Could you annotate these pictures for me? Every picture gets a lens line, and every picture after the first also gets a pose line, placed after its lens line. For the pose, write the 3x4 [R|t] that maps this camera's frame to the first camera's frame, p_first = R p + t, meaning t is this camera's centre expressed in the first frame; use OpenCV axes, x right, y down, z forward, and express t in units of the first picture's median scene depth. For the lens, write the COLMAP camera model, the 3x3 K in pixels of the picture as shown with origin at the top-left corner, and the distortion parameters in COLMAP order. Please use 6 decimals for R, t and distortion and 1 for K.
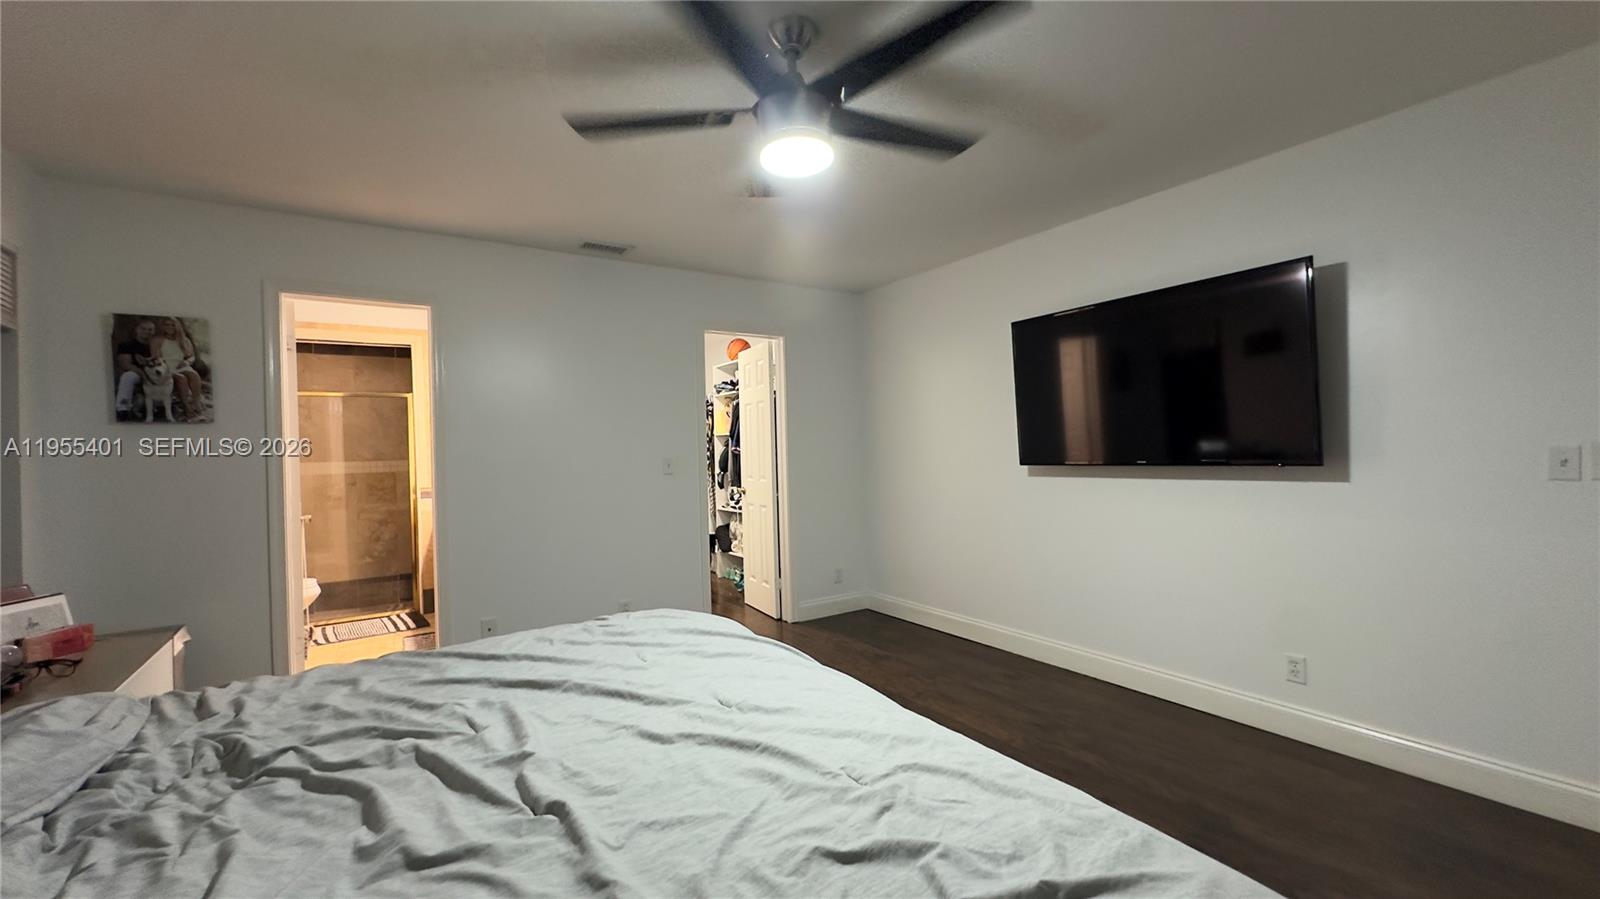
lens RADIAL K [[637.2, 0, 798.0], [0, 637.2, 443.5], [0, 0, 1]] dist [-0.004602, 0.000639]
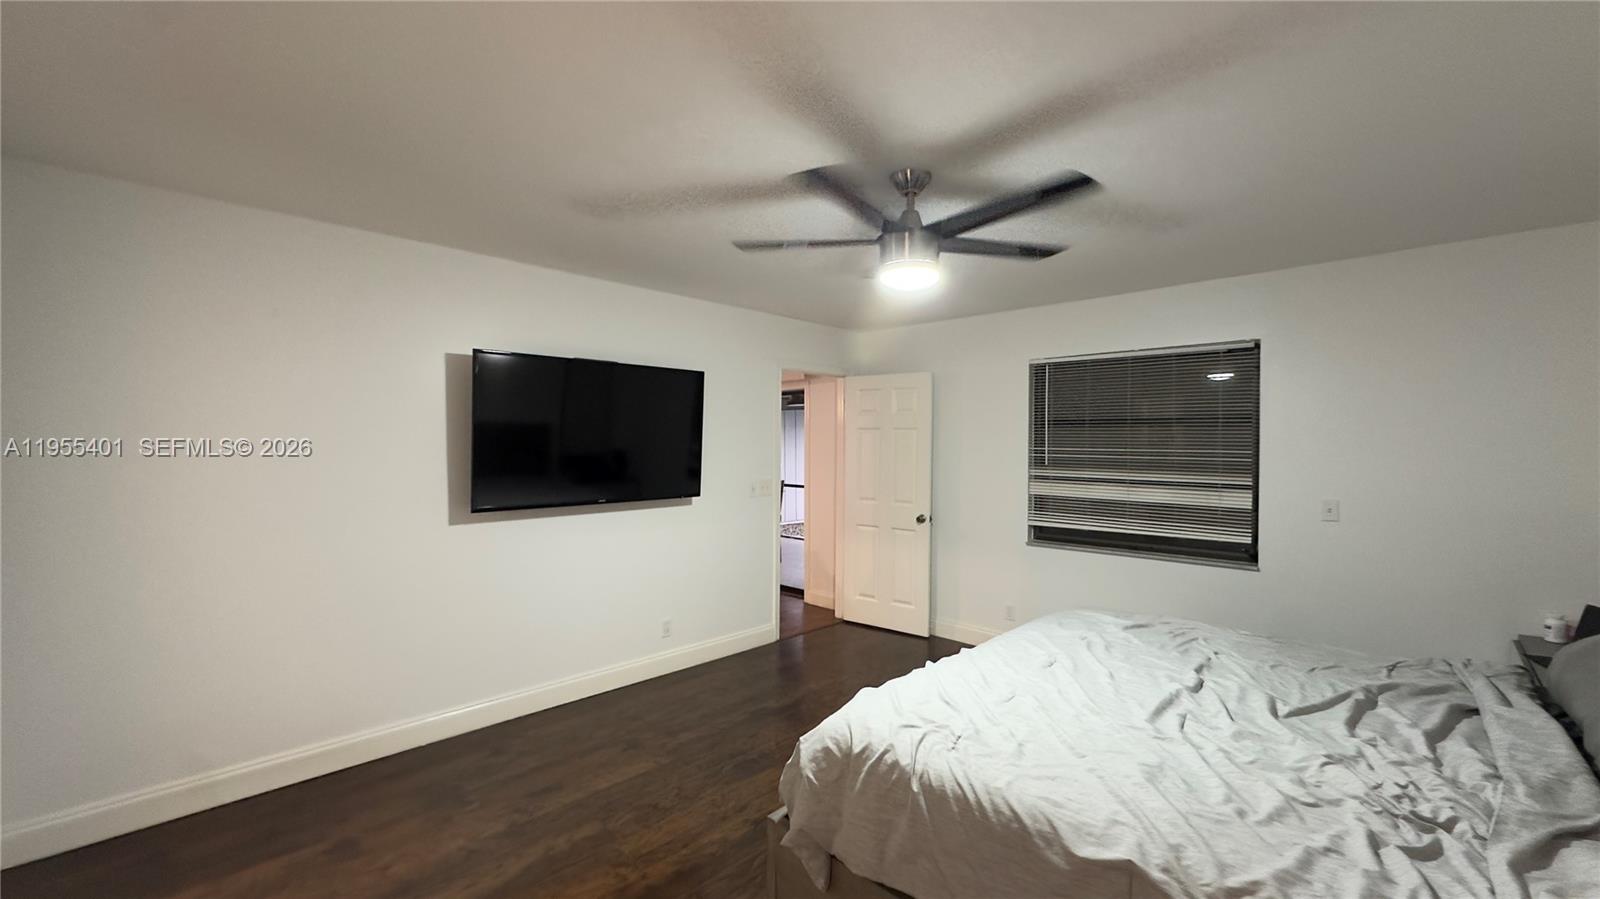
lens RADIAL K [[637.2, 0, 799.4], [0, 637.2, 449.8], [0, 0, 1]] dist [-0.004602, 0.000639]
pose [[-0.216951, 0.018646, 0.976004, -0.703578], [-0.010542, 0.999715, -0.021442, -0.044445], [-0.976126, -0.014941, -0.216693, 0.885677]]
